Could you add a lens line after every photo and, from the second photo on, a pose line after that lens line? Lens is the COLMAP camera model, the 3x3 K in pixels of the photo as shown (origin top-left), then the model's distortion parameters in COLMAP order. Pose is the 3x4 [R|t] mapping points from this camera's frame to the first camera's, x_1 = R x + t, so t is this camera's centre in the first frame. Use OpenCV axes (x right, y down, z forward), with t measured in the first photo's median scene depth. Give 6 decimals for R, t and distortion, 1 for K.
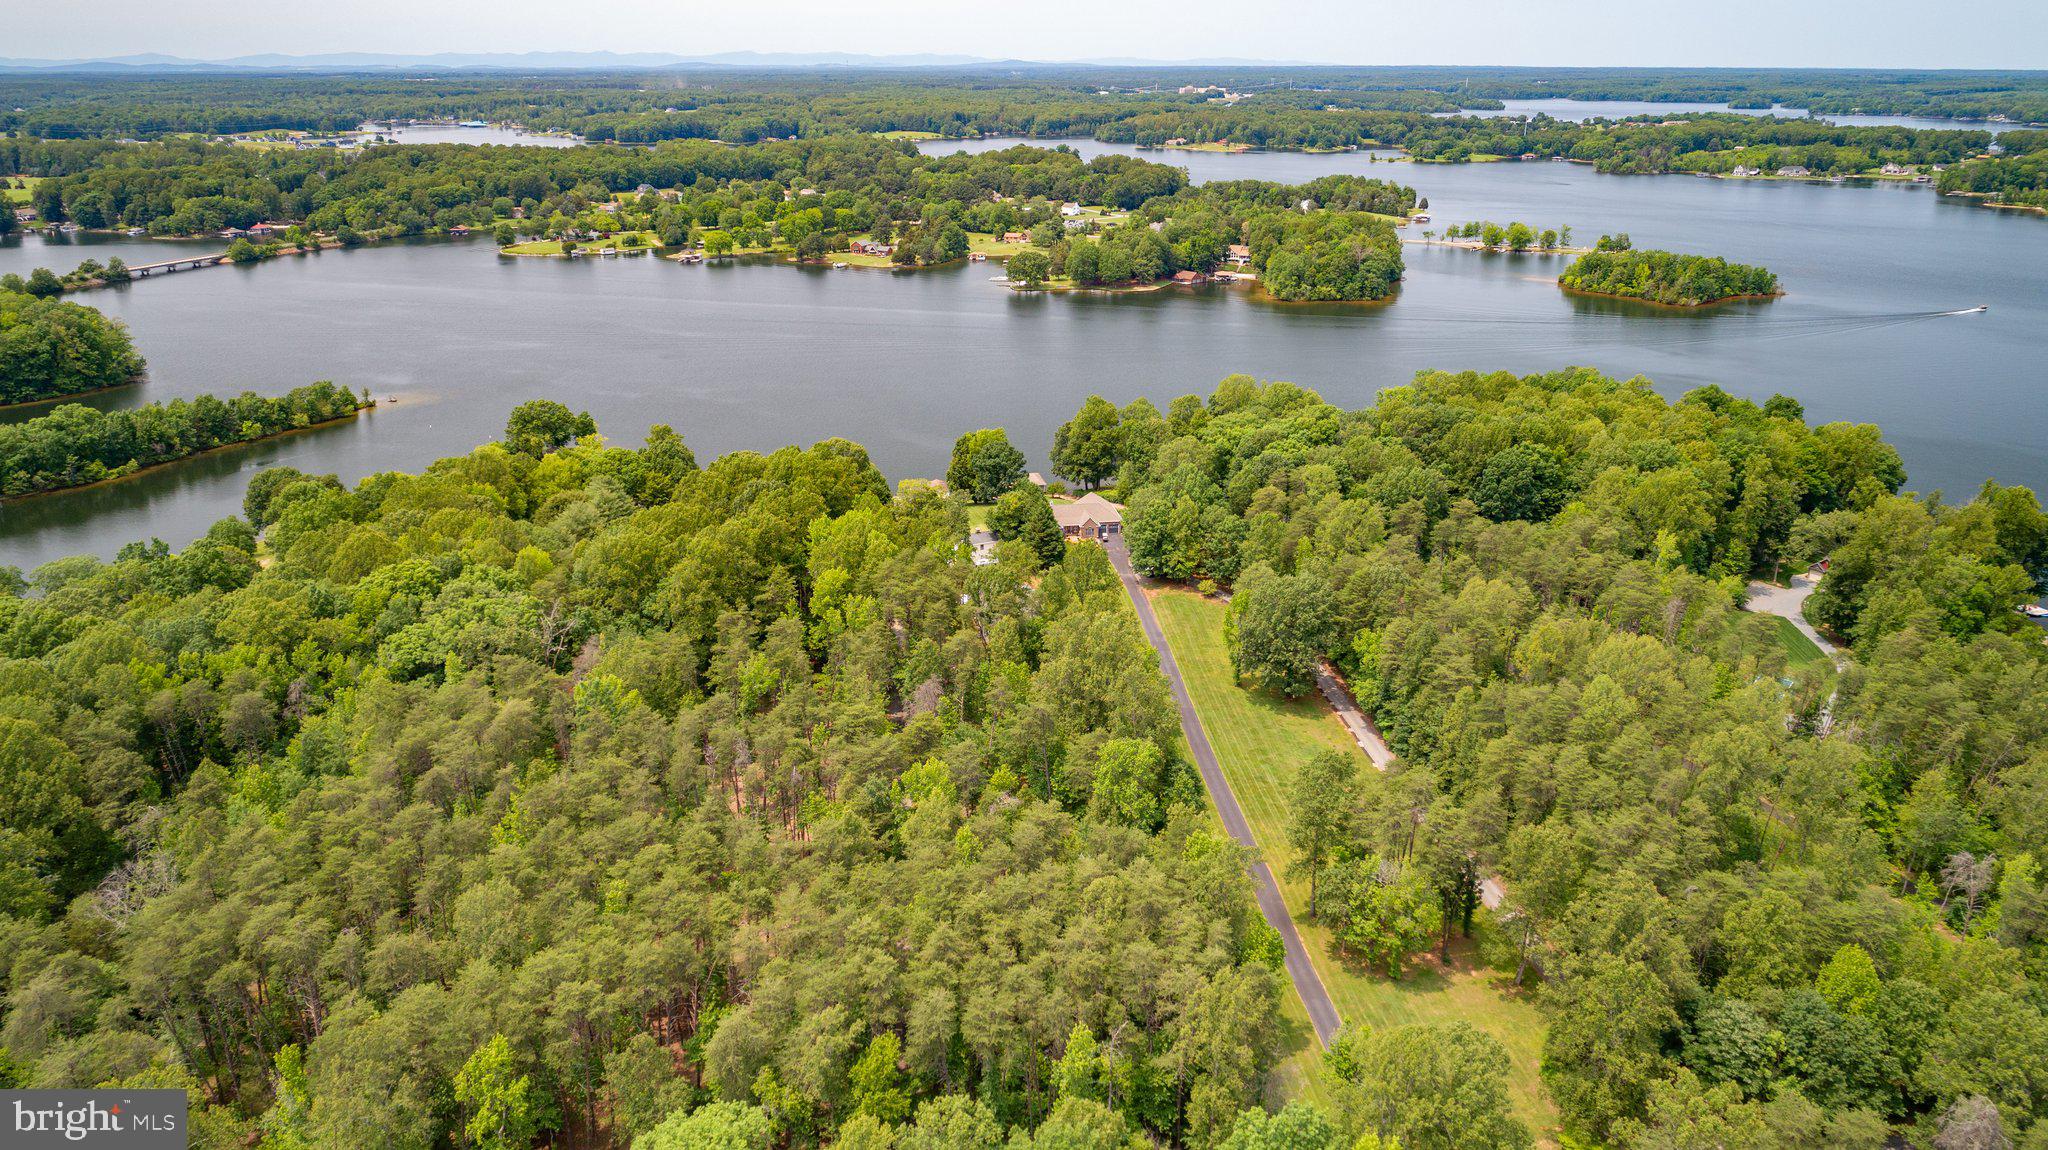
lens RADIAL K [[1402.3, 0, 1024.0], [0, 1402.3, 575.0], [0, 0, 1]] dist [-0.005884, 0.003633]
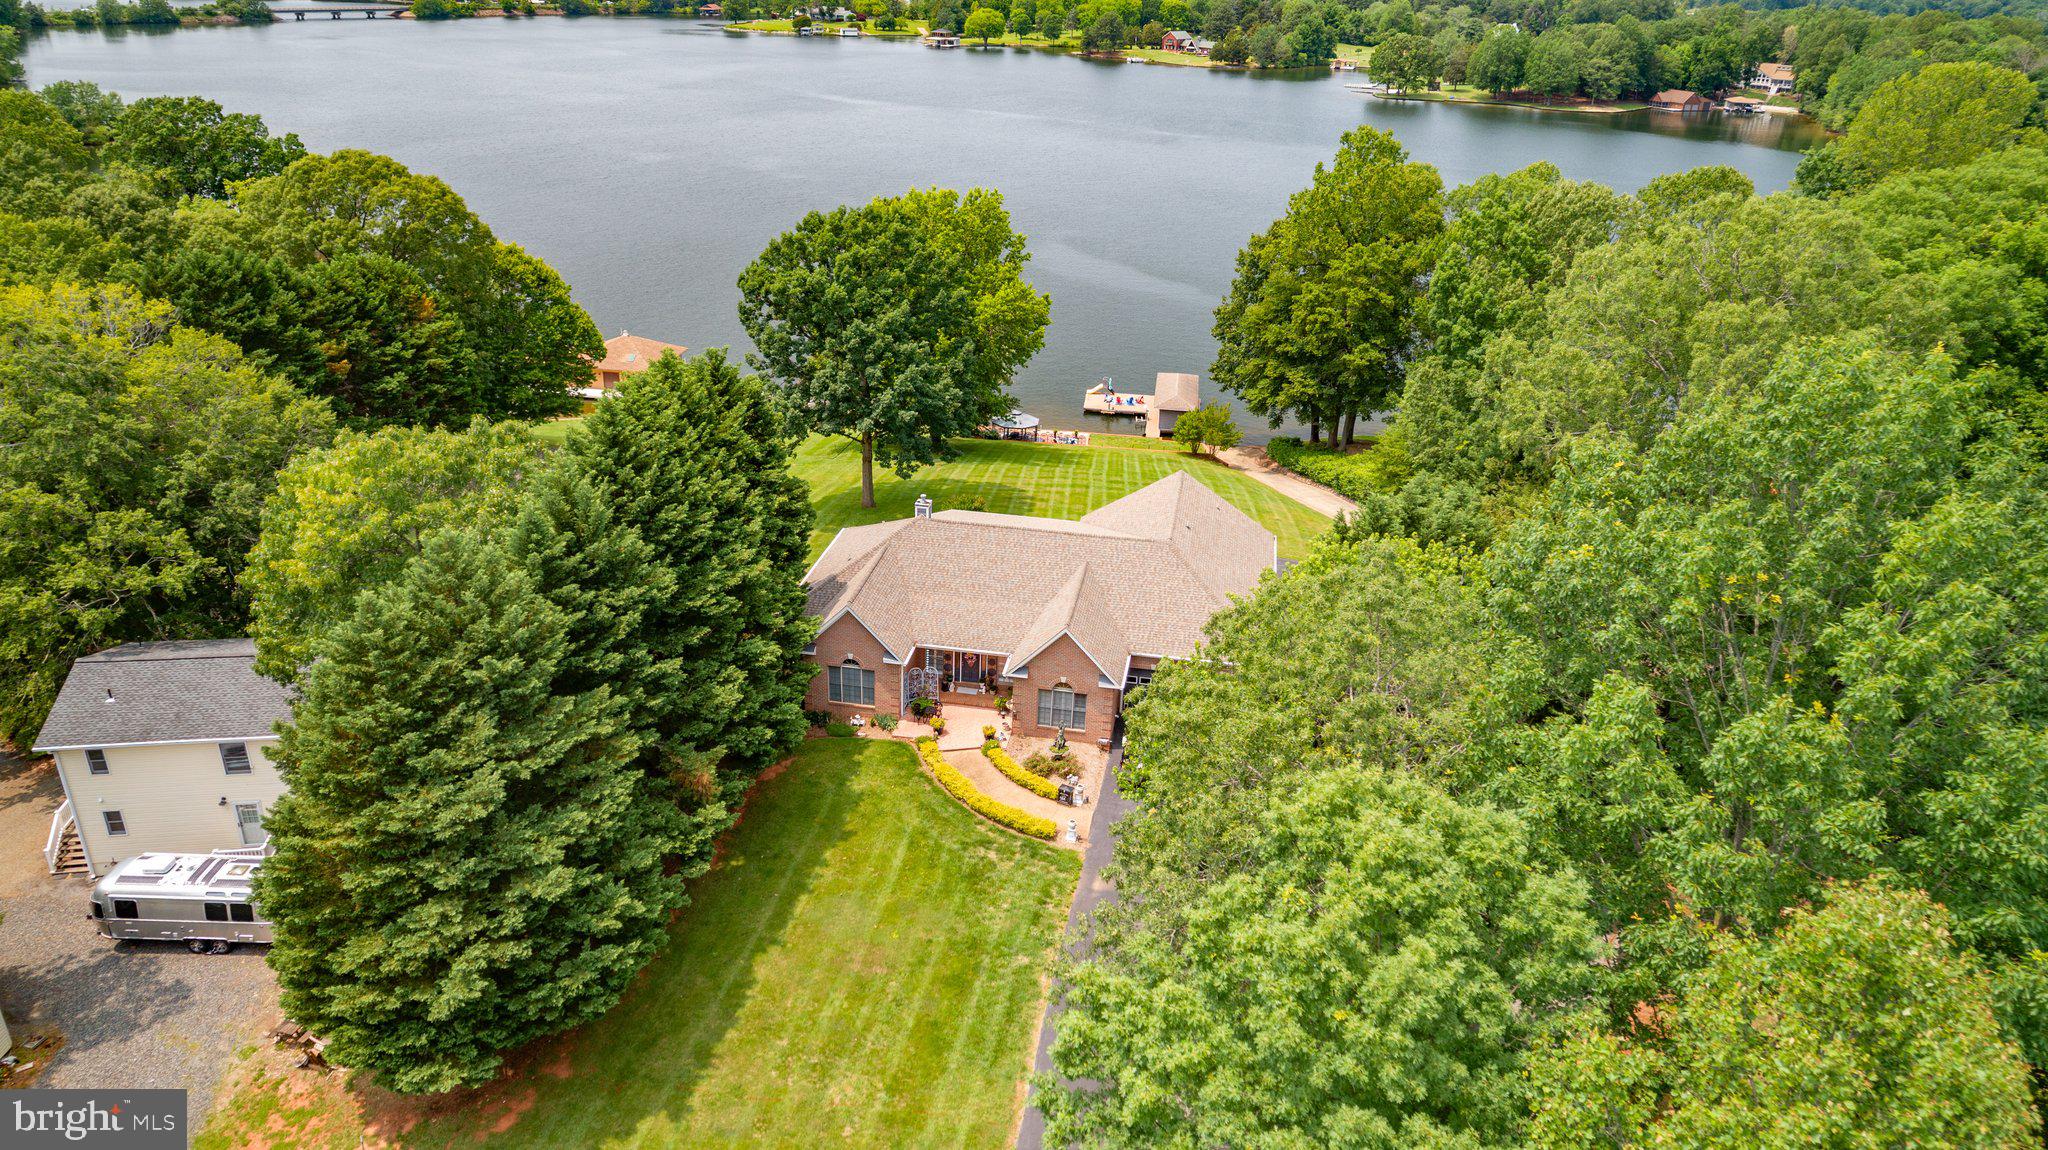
lens RADIAL K [[1383.6, 0, 1021.4], [0, 1383.6, 572.4], [0, 0, 1]] dist [-0.008931, 0.007685]
pose [[0.952724, 0.155170, -0.261228, 0.035851], [-0.136809, 0.986754, 0.087178, -0.026183], [0.271295, -0.047318, 0.961333, 0.354561]]
